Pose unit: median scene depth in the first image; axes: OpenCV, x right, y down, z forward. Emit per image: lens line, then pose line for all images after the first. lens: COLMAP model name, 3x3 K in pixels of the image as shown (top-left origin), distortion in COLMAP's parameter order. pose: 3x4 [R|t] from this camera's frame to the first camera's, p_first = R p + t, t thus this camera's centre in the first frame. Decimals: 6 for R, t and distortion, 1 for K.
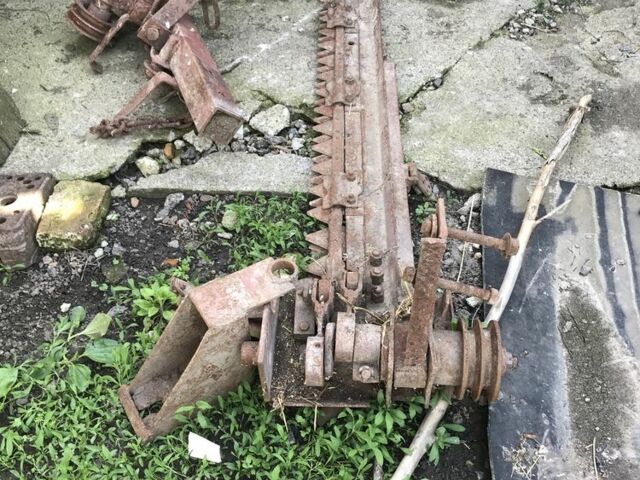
lens RADIAL K [[682.3, 0, 320.0], [0, 682.3, 240.0], [0, 0, 1]] dist [0.091586, -0.227102]
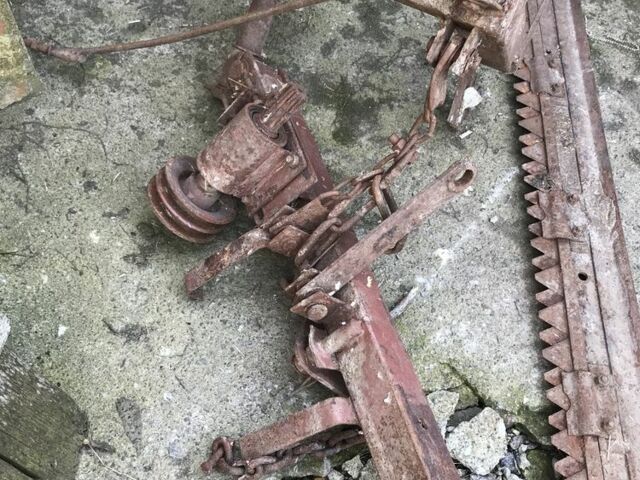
lens RADIAL K [[682.3, 0, 320.0], [0, 682.3, 240.0], [0, 0, 1]] dist [0.091586, -0.227102]
pose [[0.991269, 0.104416, 0.080514, -0.322777], [-0.117853, 0.975473, 0.185910, -0.514358], [-0.059127, -0.193776, 0.979262, 0.475040]]
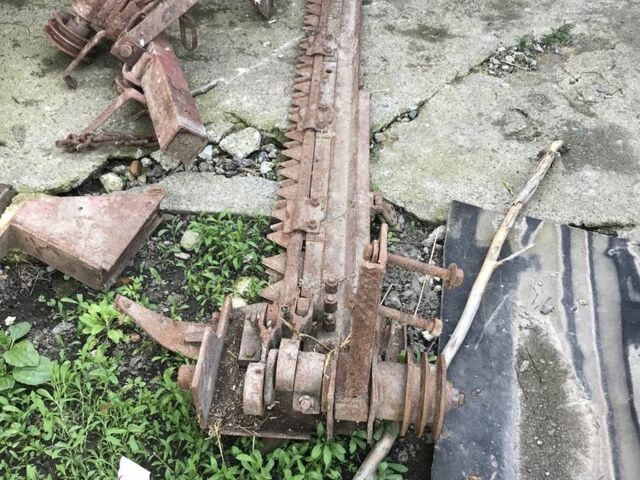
lens RADIAL K [[682.3, 0, 320.0], [0, 682.3, 240.0], [0, 0, 1]] dist [0.091586, -0.227102]
pose [[0.998820, 0.048534, 0.001558, 0.053316], [-0.048401, 0.997641, -0.048676, 0.008730], [-0.003917, 0.048543, 0.998813, 0.021450]]
